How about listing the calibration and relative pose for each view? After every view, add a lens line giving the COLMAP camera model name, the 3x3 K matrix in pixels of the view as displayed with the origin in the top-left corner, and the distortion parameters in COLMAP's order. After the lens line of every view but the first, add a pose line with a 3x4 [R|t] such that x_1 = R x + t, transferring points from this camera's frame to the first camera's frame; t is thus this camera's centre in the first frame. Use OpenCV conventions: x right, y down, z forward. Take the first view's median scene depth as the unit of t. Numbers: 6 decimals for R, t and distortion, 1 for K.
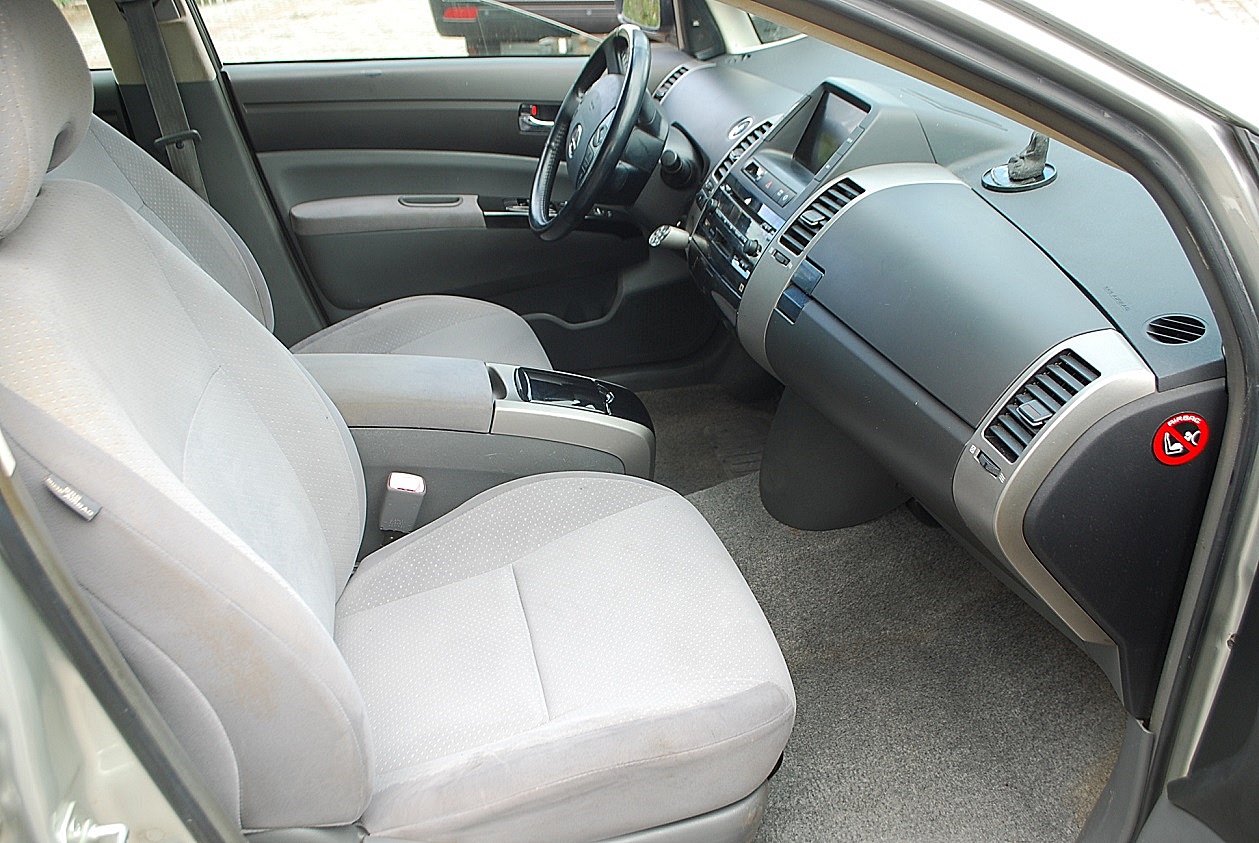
lens RADIAL K [[1151.8, 0, 629.5], [0, 1151.8, 421.5], [0, 0, 1]] dist [-0.046323, 0.017650]
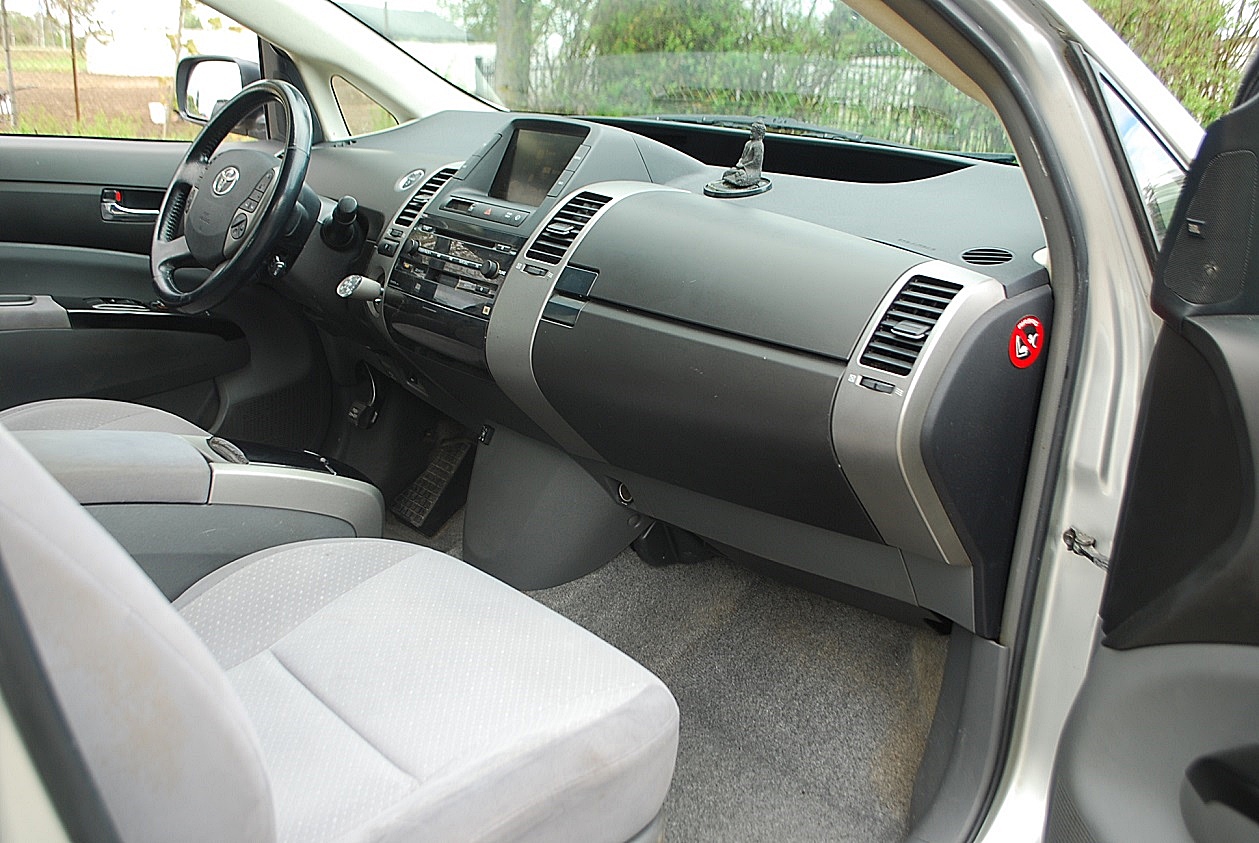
lens RADIAL K [[1161.8, 0, 629.5], [0, 1161.8, 421.5], [0, 0, 1]] dist [-0.060303, -0.006899]
pose [[0.878408, -0.078569, 0.471409, -0.271400], [0.158917, 0.978283, -0.133071, 0.124928], [-0.450716, 0.191806, 0.871818, 0.149426]]
